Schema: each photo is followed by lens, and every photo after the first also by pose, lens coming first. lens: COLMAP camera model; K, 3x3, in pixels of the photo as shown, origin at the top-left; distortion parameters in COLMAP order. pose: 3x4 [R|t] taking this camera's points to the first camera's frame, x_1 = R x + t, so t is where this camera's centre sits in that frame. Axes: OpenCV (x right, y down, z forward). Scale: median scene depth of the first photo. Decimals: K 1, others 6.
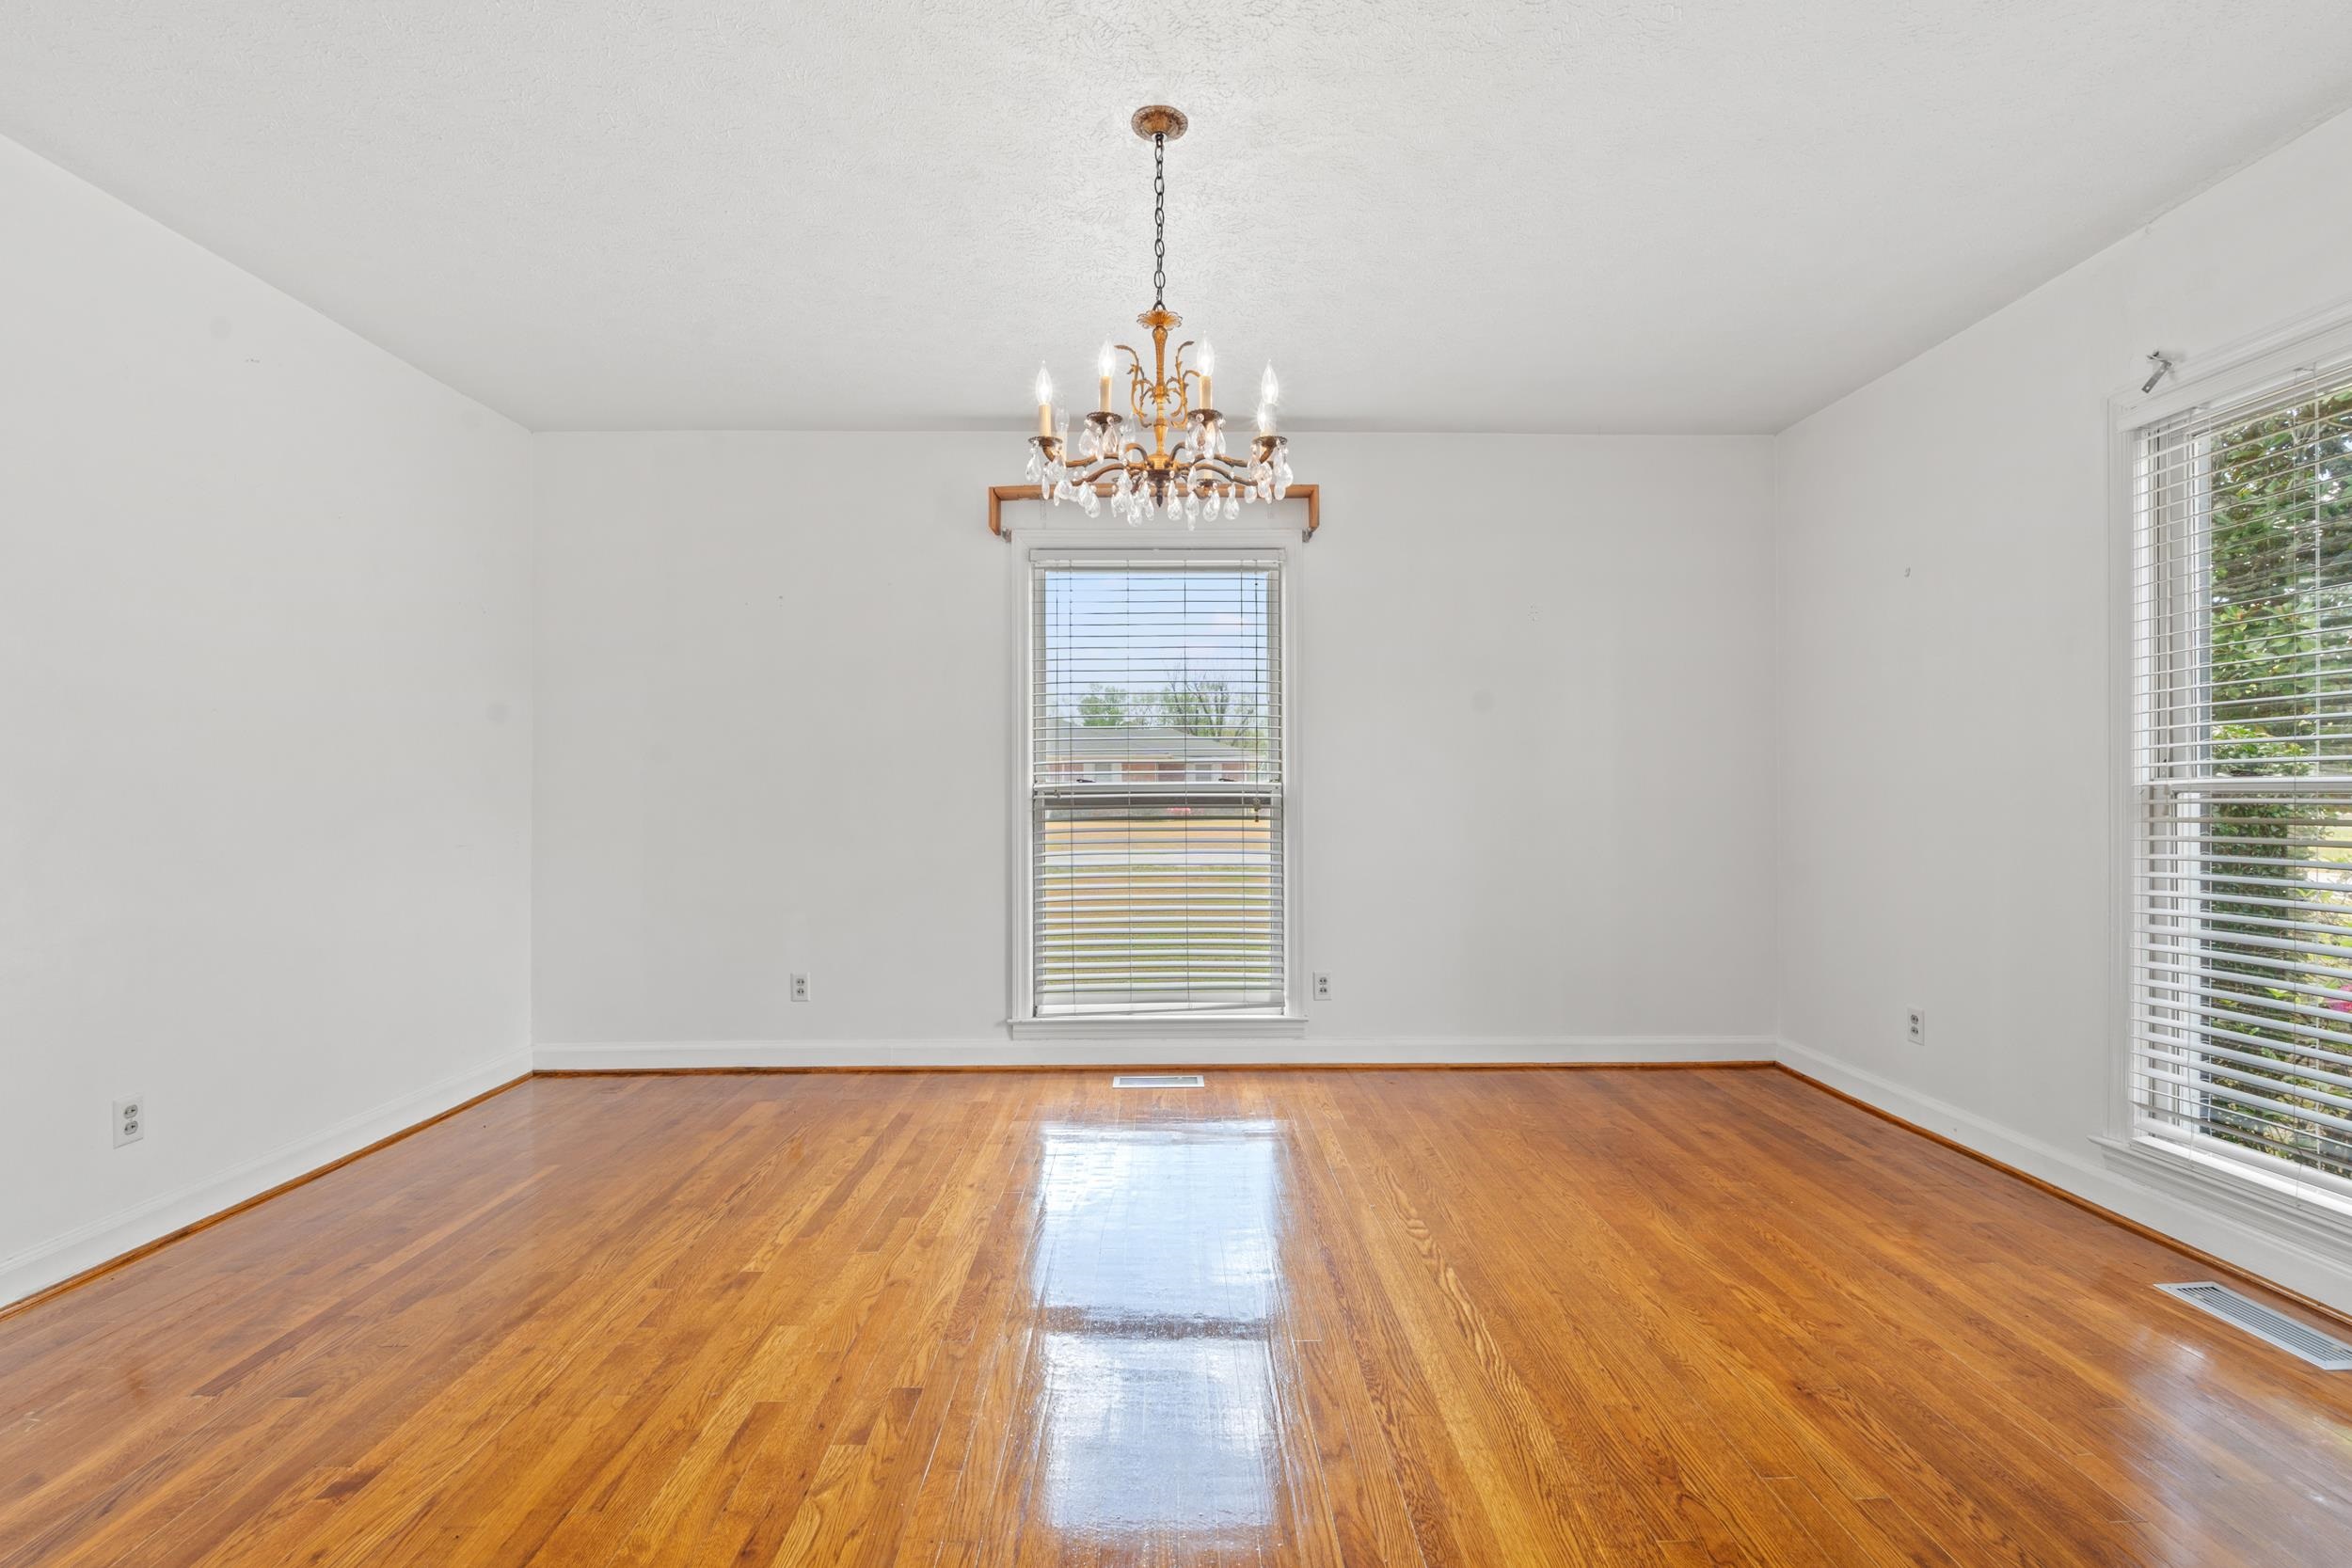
lens RADIAL K [[1021.3, 0, 1184.5], [0, 1021.3, 787.7], [0, 0, 1]] dist [-0.000313, 0.000292]
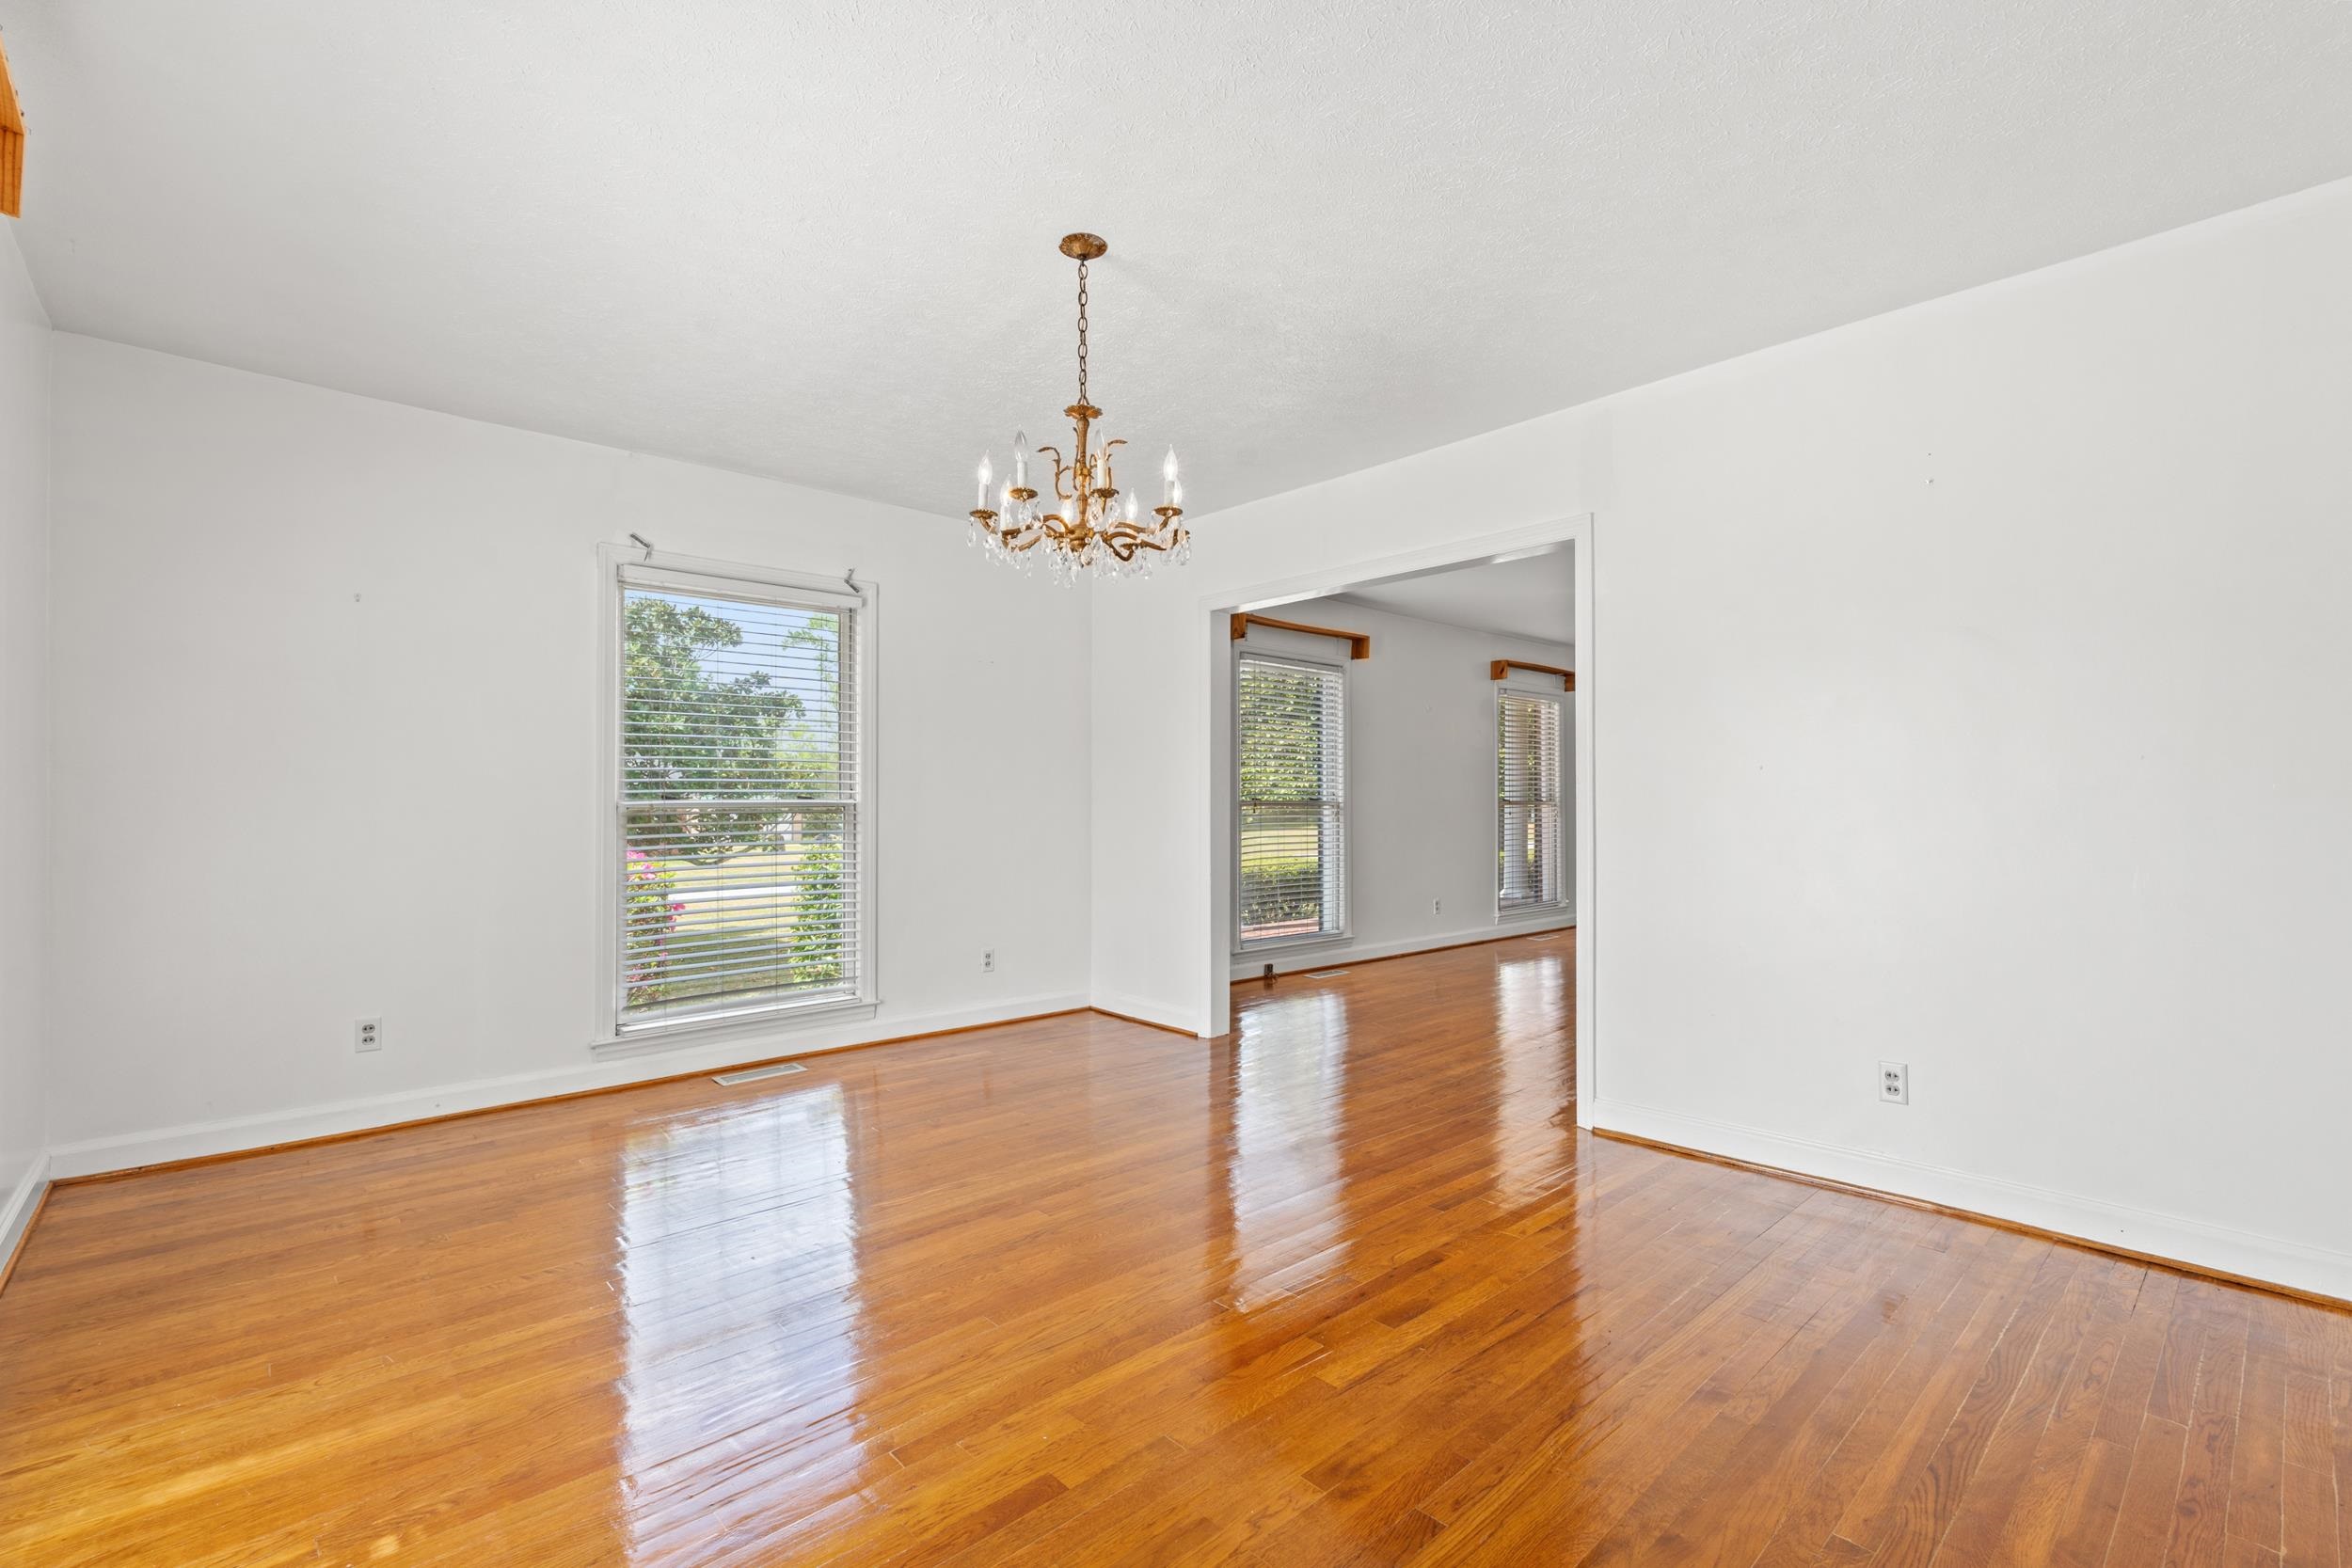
lens RADIAL K [[1021.3, 0, 1184.5], [0, 1021.3, 787.7], [0, 0, 1]] dist [-0.000313, 0.000292]
pose [[-0.656720, 0.015014, 0.753985, -0.998960], [0.004160, 0.999859, -0.016286, 0.000769], [-0.754123, -0.007559, -0.656689, 1.693557]]
